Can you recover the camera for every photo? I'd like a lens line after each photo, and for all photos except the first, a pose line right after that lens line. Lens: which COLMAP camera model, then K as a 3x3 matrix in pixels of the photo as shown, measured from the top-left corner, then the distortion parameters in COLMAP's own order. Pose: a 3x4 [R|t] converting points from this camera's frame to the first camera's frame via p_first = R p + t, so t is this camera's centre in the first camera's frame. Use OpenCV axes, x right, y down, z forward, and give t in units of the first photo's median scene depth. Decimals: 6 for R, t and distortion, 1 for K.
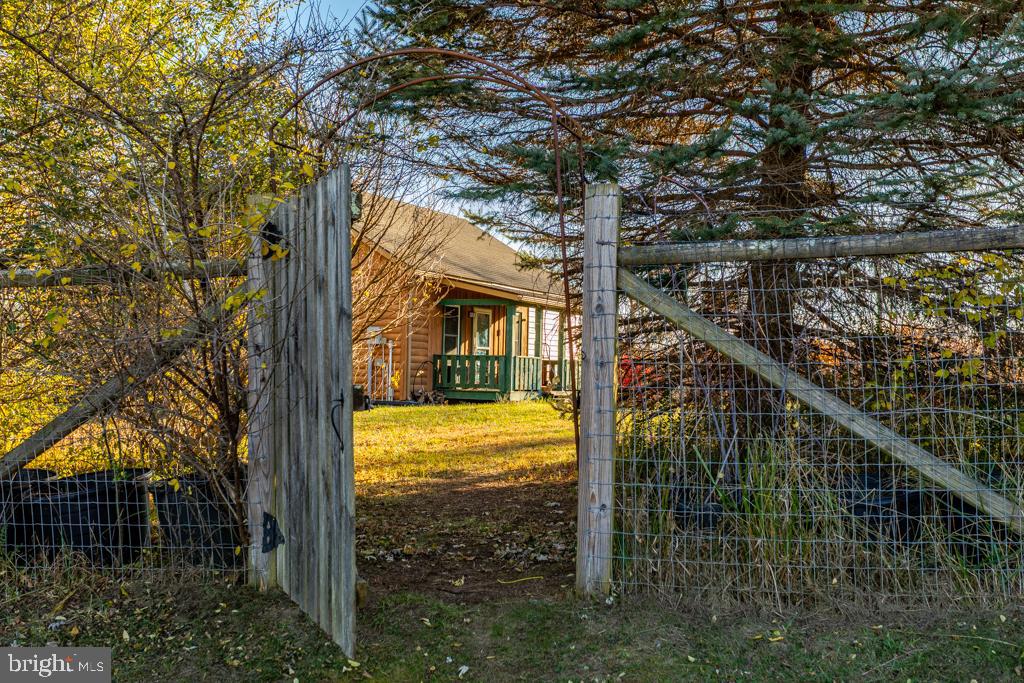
lens RADIAL K [[1175.1, 0, 509.7], [0, 1175.1, 320.8], [0, 0, 1]] dist [0.012328, 0.002840]
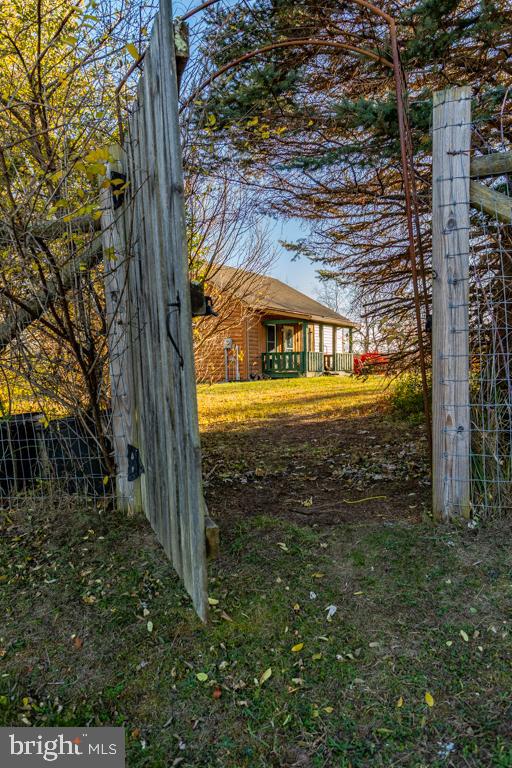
lens RADIAL K [[610.0, 0, 256.0], [0, 610.0, 384.0], [0, 0, 1]] dist [0.066668, 0.000372]
pose [[0.996707, -0.036879, -0.072219, -0.046708], [0.041689, 0.996930, 0.066270, 0.073373], [0.069553, -0.069062, 0.995185, 0.442856]]
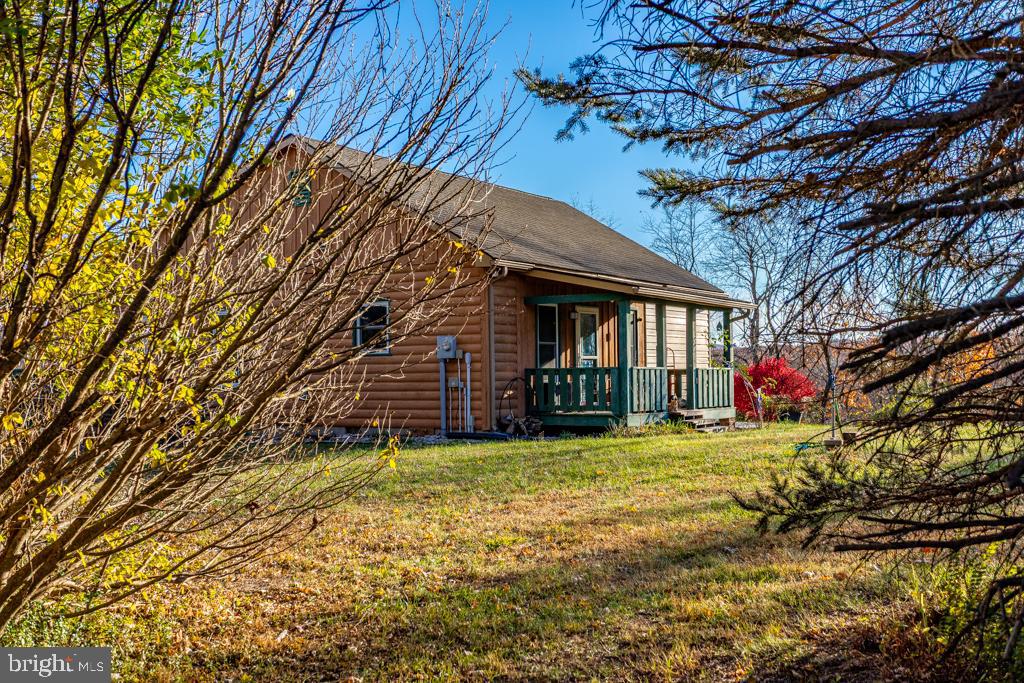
lens RADIAL K [[1175.1, 0, 509.7], [0, 1175.1, 320.8], [0, 0, 1]] dist [0.012328, 0.002840]
pose [[0.995024, -0.039090, -0.091651, -0.015512], [0.038823, 0.999235, -0.004690, 0.002564], [0.091764, 0.001109, 0.995780, 1.193744]]
